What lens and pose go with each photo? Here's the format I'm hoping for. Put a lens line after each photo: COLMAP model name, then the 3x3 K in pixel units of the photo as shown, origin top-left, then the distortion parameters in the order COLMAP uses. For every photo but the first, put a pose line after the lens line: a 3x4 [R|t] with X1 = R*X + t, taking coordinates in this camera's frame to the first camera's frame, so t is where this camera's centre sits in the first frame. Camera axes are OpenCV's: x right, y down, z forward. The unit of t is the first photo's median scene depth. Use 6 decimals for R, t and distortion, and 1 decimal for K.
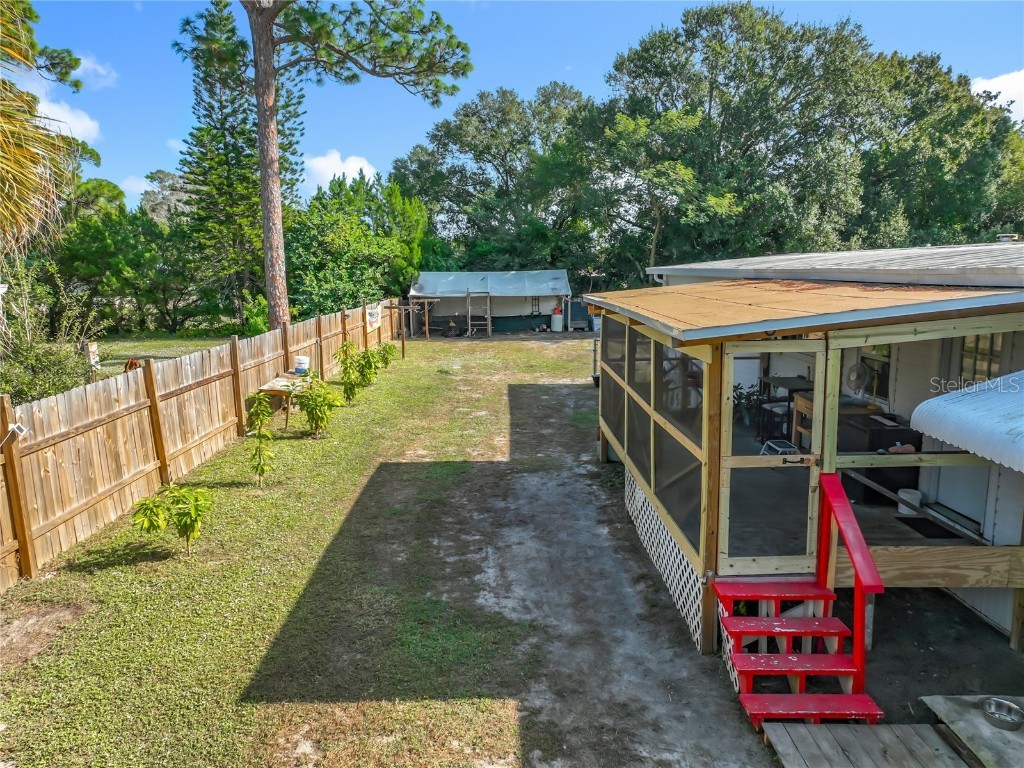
lens RADIAL K [[711.4, 0, 515.8], [0, 711.4, 384.5], [0, 0, 1]] dist [-0.002815, 0.023439]
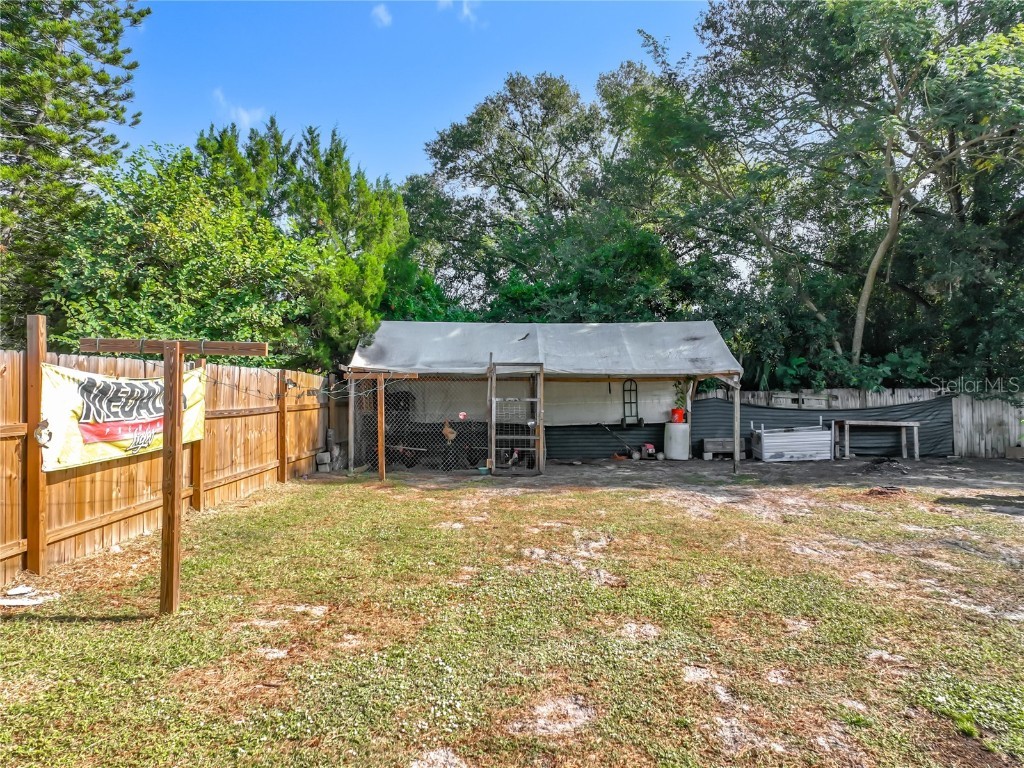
lens RADIAL K [[740.3, 0, 514.1], [0, 740.3, 387.6], [0, 0, 1]] dist [-0.004210, 0.021047]
pose [[0.999735, 0.012214, -0.019528, -0.045168], [-0.015196, 0.986891, -0.160671, -0.046499], [0.017310, 0.160925, 0.986815, 0.573235]]
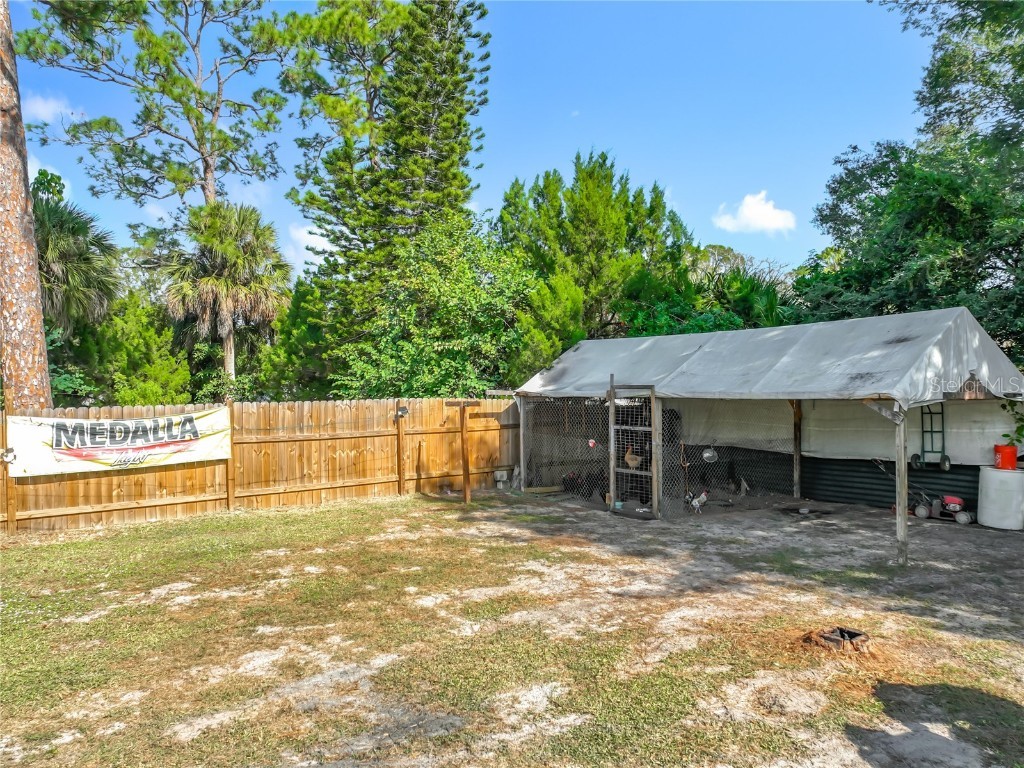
lens RADIAL K [[726.8, 0, 523.1], [0, 726.8, 389.6], [0, 0, 1]] dist [-0.005578, -0.000942]
pose [[0.563385, 0.006396, -0.826170, 0.215134], [-0.123008, 0.989474, -0.076222, -0.093389], [0.816986, 0.144568, 0.558241, 0.749815]]
